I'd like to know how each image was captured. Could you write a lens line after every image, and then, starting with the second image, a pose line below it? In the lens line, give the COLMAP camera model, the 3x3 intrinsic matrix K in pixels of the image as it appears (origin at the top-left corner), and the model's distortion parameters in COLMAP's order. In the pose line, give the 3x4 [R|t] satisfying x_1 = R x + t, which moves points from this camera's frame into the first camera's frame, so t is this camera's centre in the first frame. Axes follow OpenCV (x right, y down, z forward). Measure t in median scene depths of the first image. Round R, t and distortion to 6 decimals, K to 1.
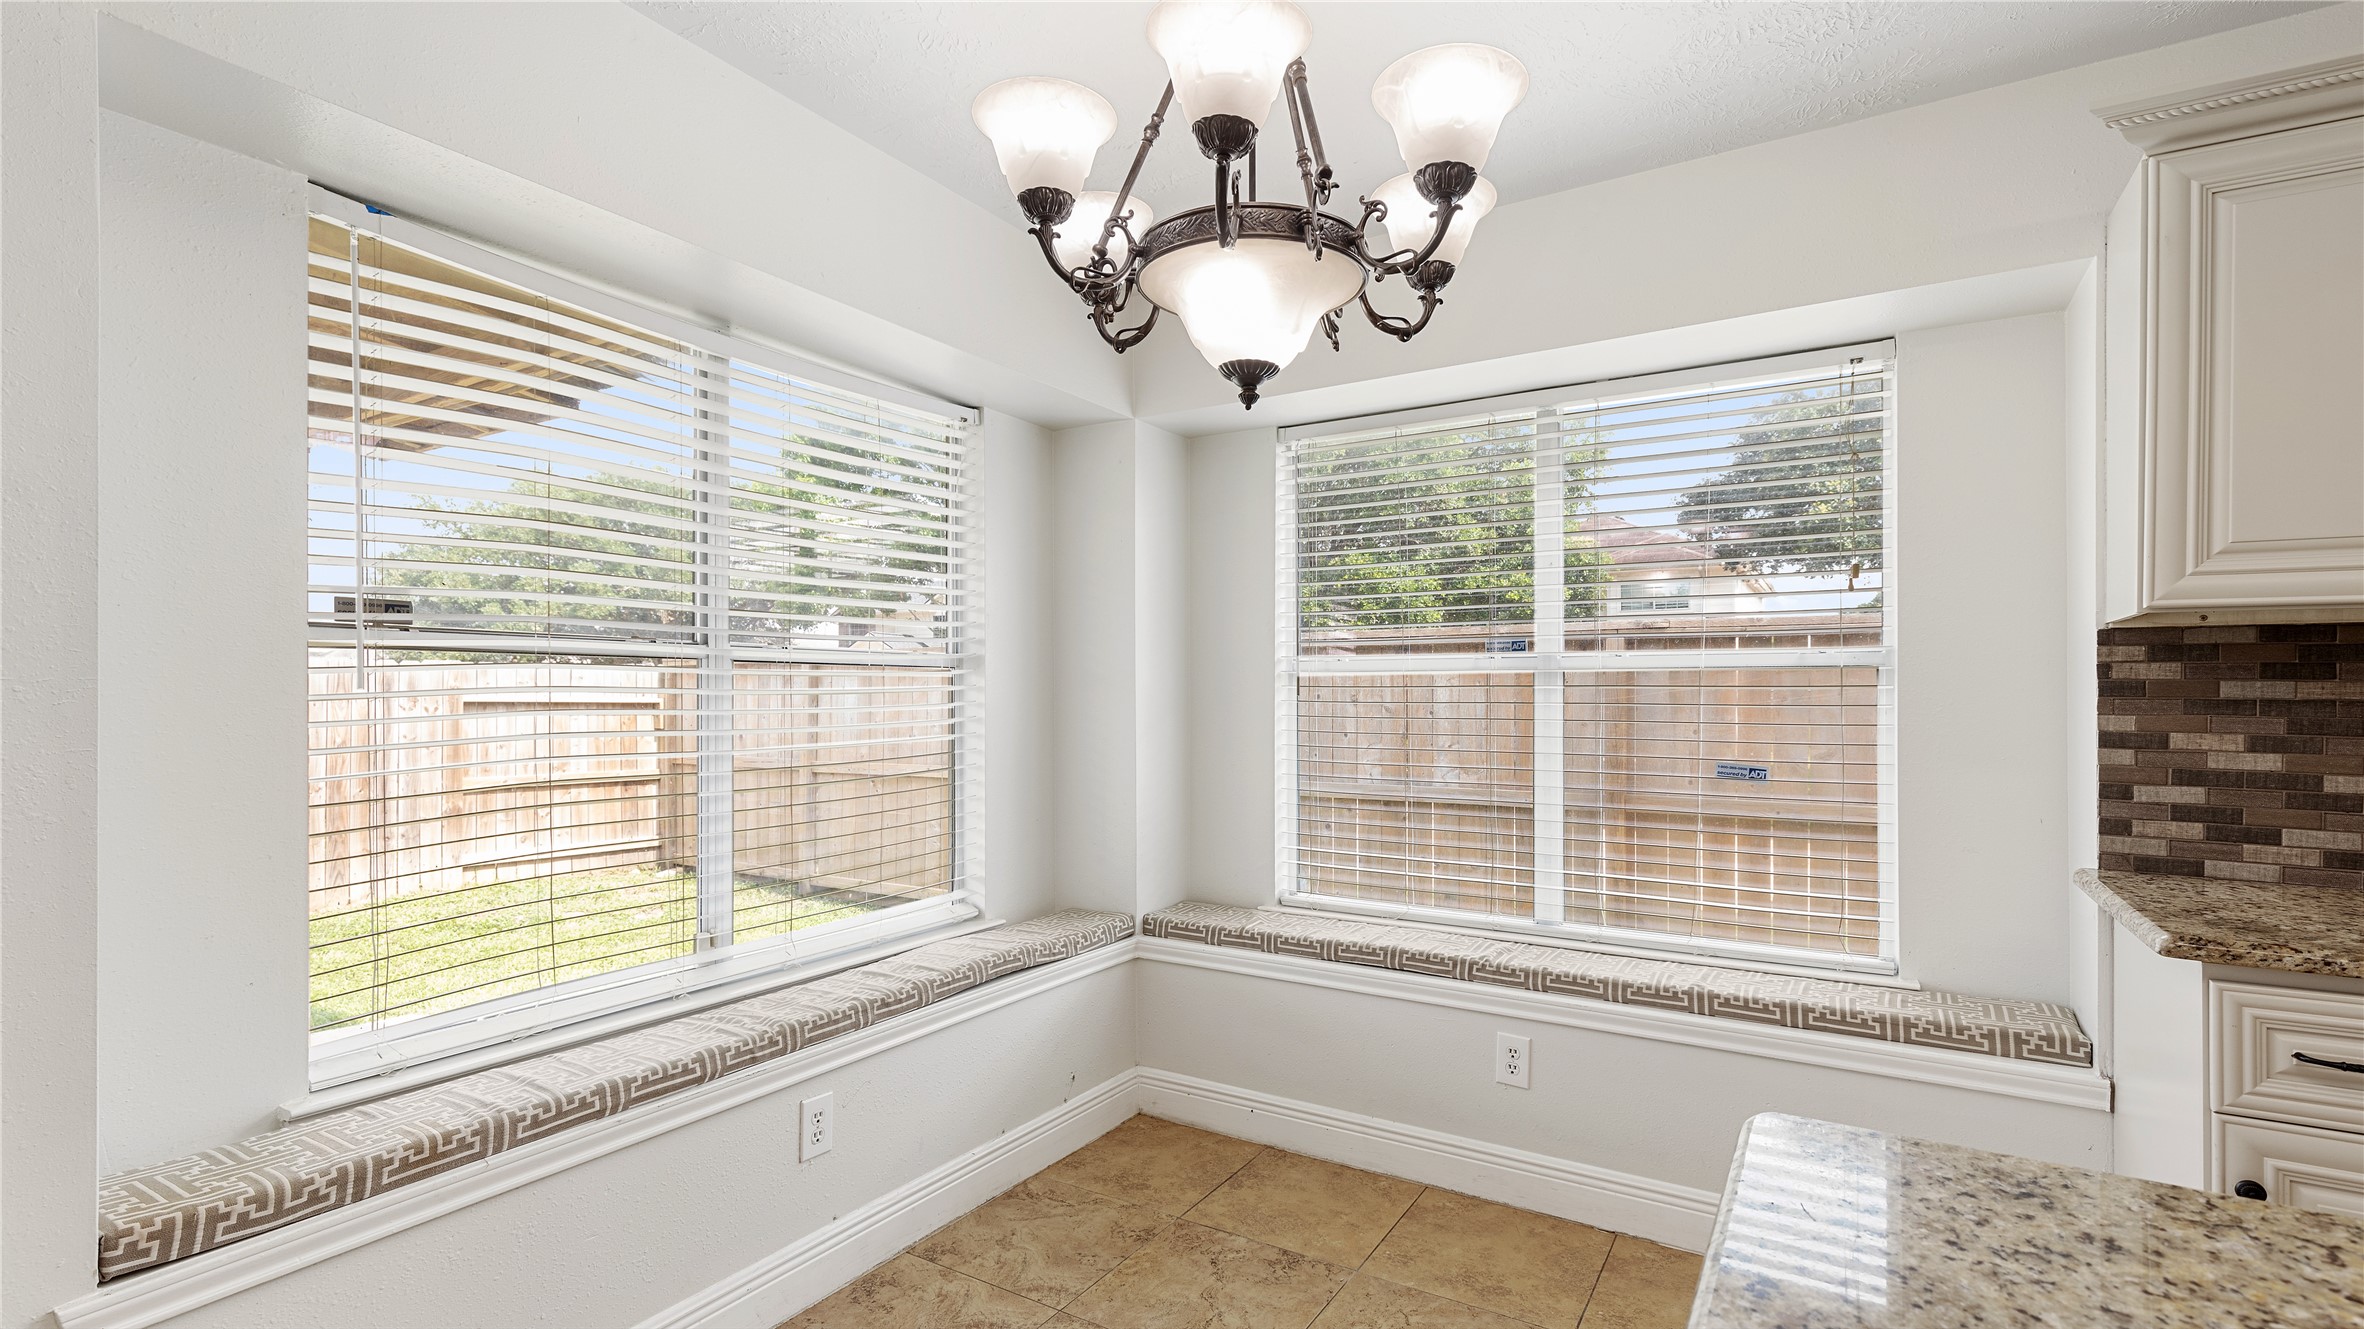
lens RADIAL K [[1069.8, 0, 1190.9], [0, 1069.8, 687.2], [0, 0, 1]] dist [0.010385, 0.000637]
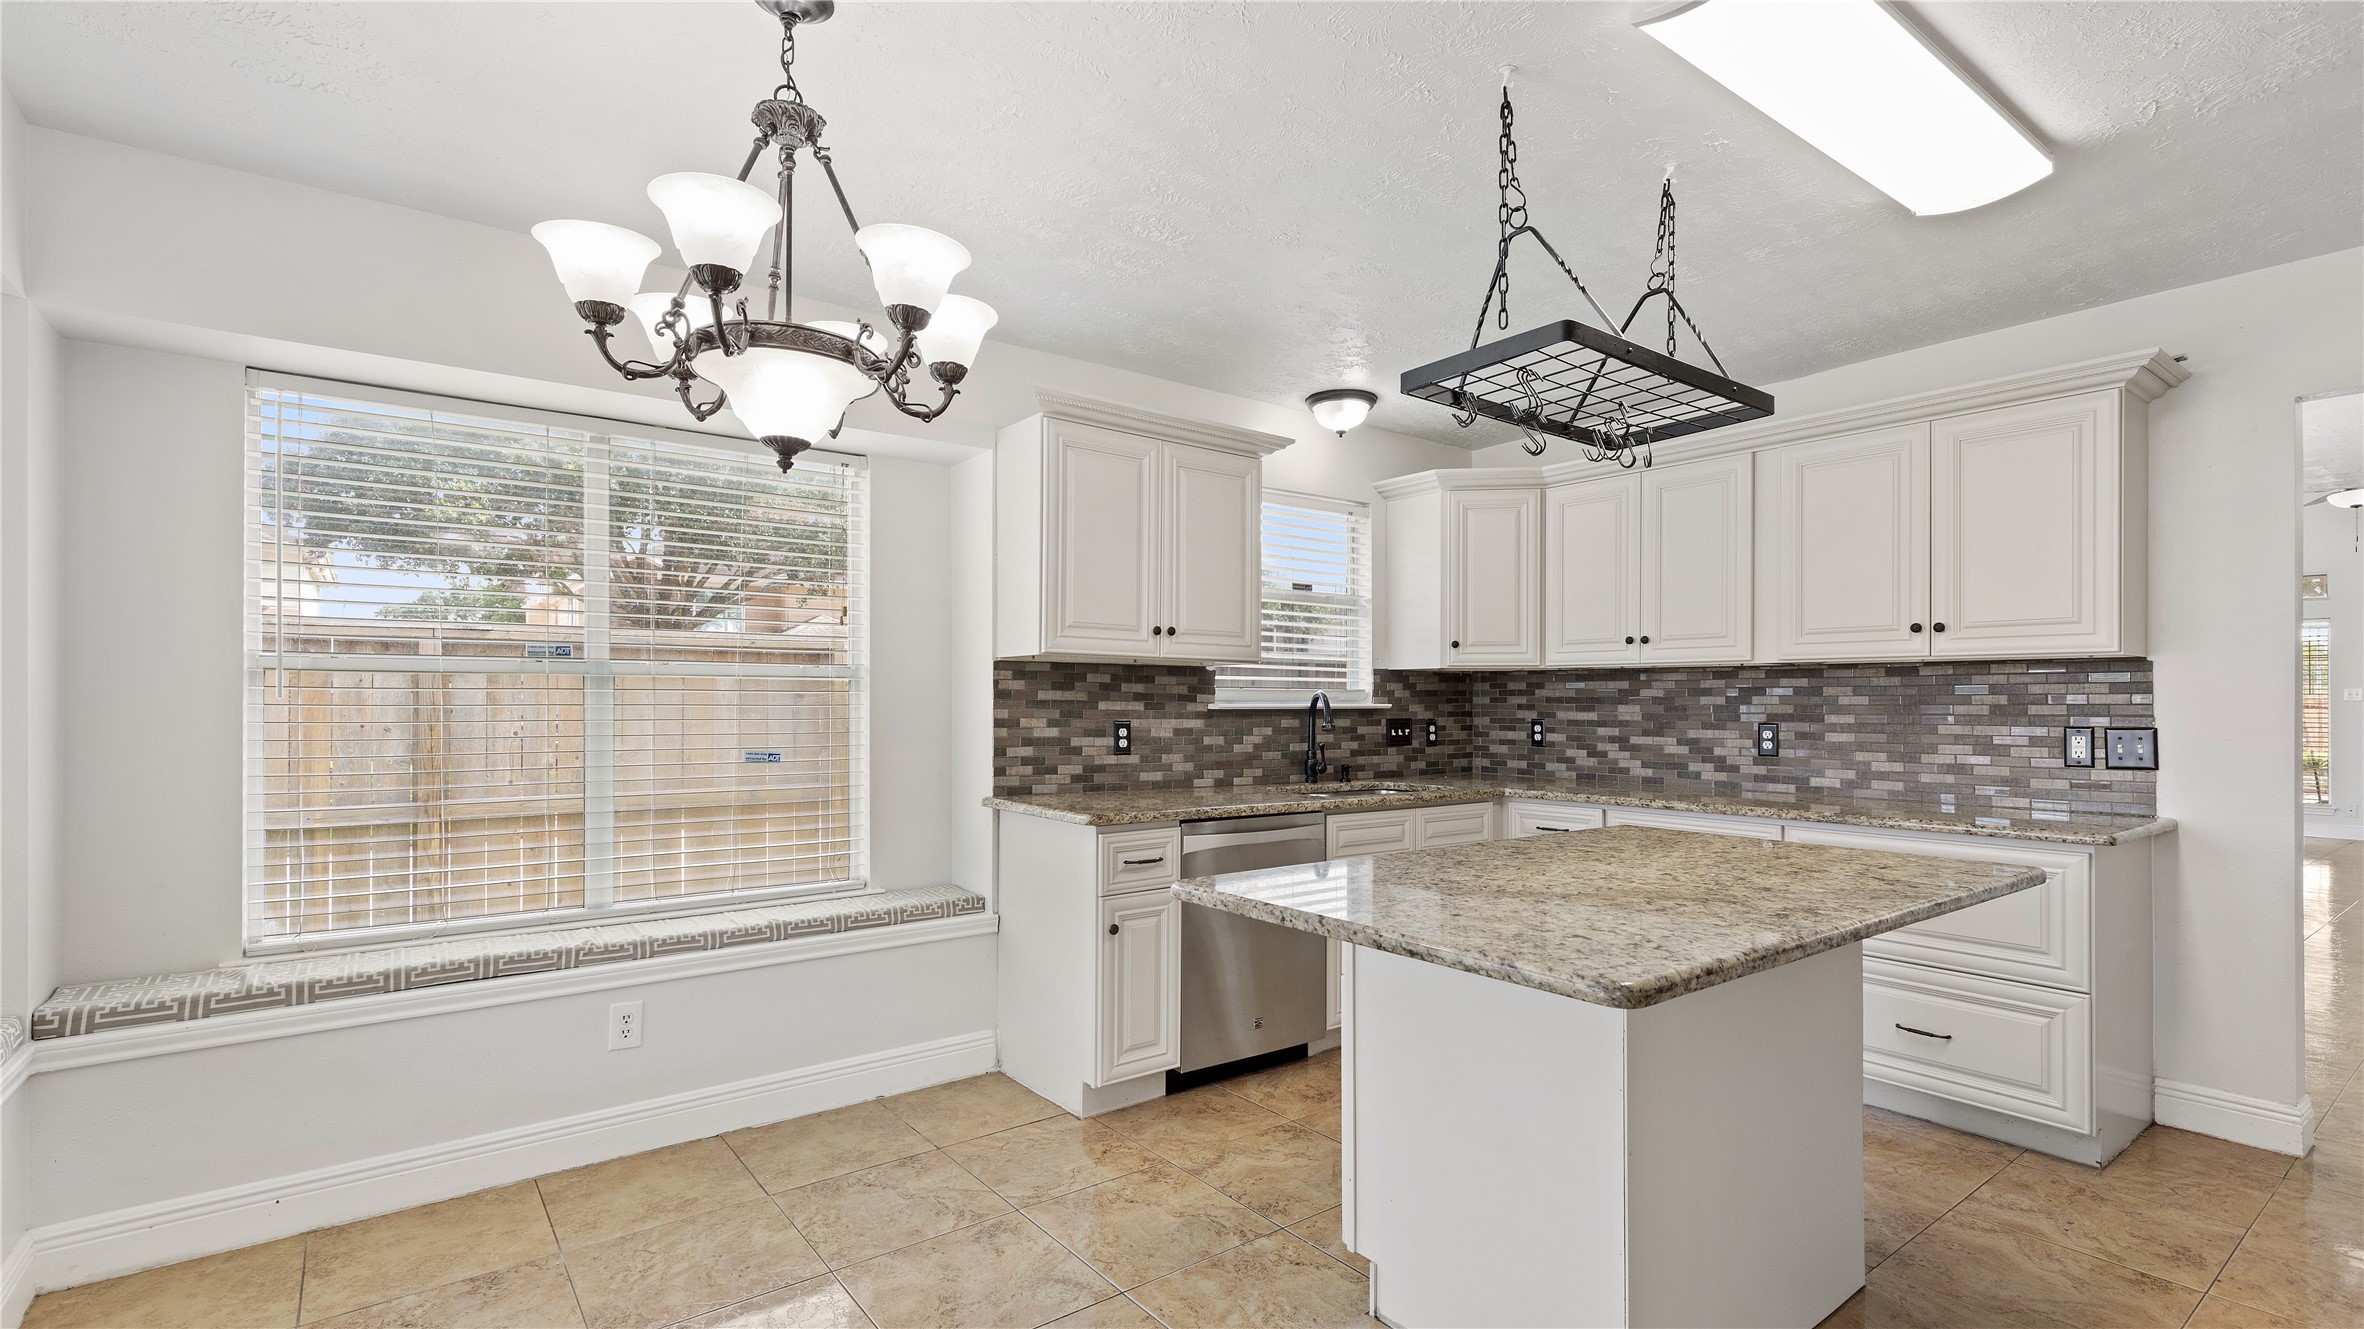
lens RADIAL K [[1069.8, 0, 1189.4], [0, 1069.8, 676.9], [0, 0, 1]] dist [0.010385, 0.000637]
pose [[0.361616, 0.018392, 0.932146, -0.686389], [-0.006930, 0.999831, -0.017039, 0.000711], [-0.932301, -0.000298, 0.361683, 0.064884]]
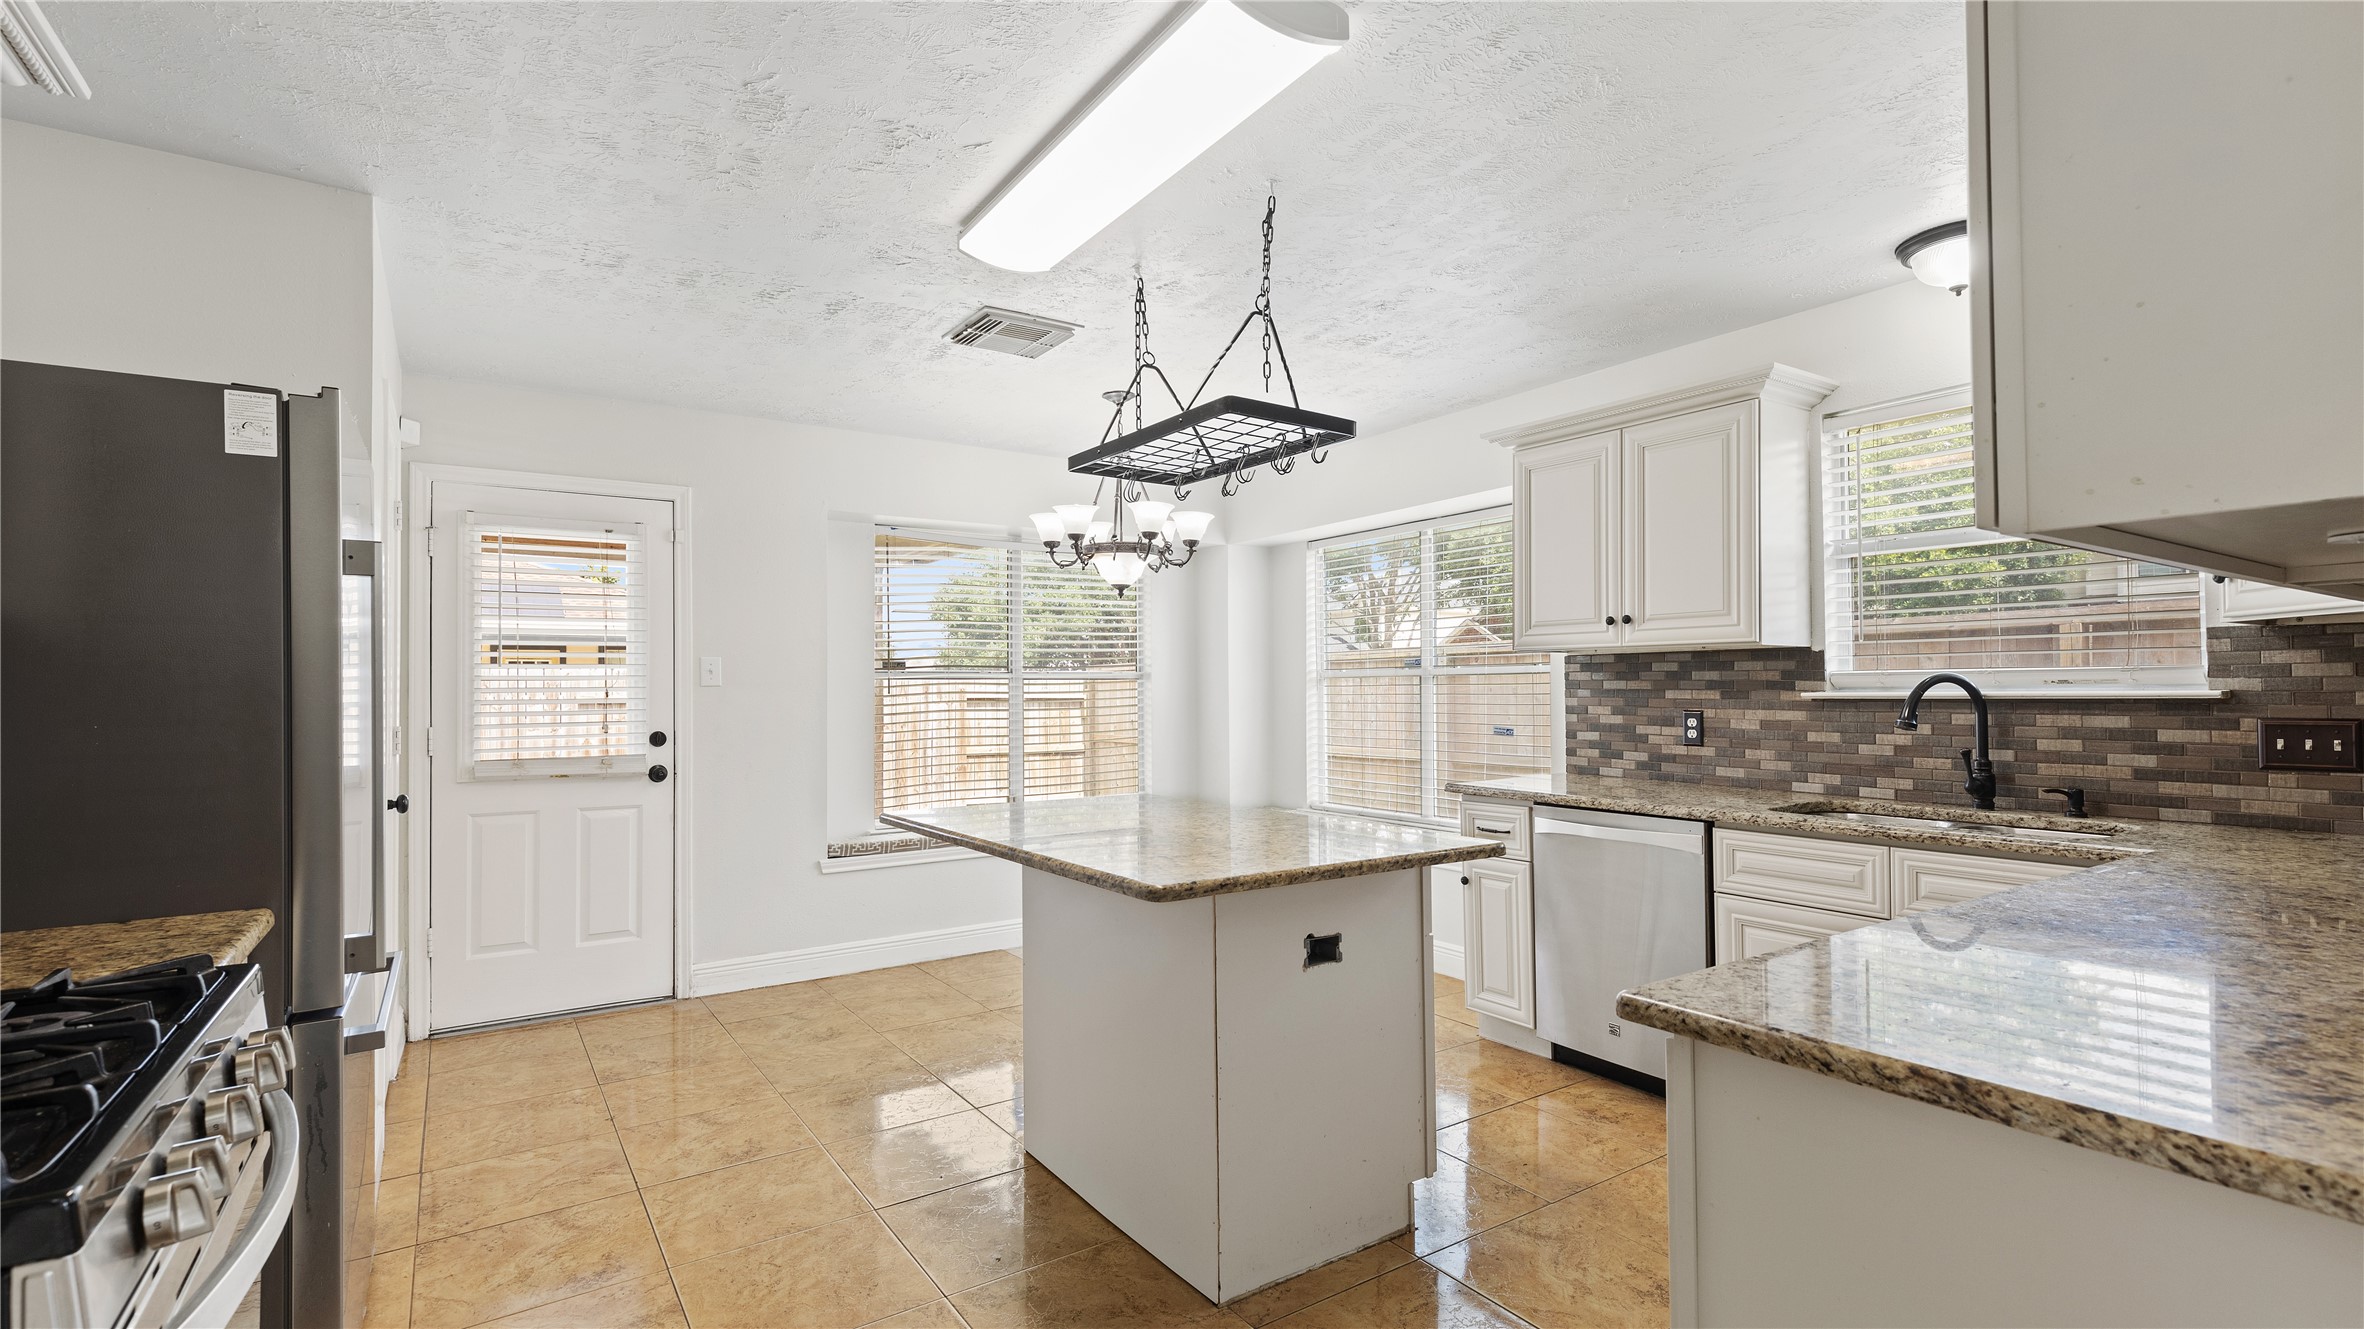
lens RADIAL K [[1069.8, 0, 1171.7], [0, 1069.8, 654.1], [0, 0, 1]] dist [0.010385, 0.000637]
pose [[0.915855, -0.034657, -0.400012, 0.981304], [0.028708, 0.999370, -0.020857, -0.036321], [0.400483, 0.007618, 0.916273, -1.172819]]
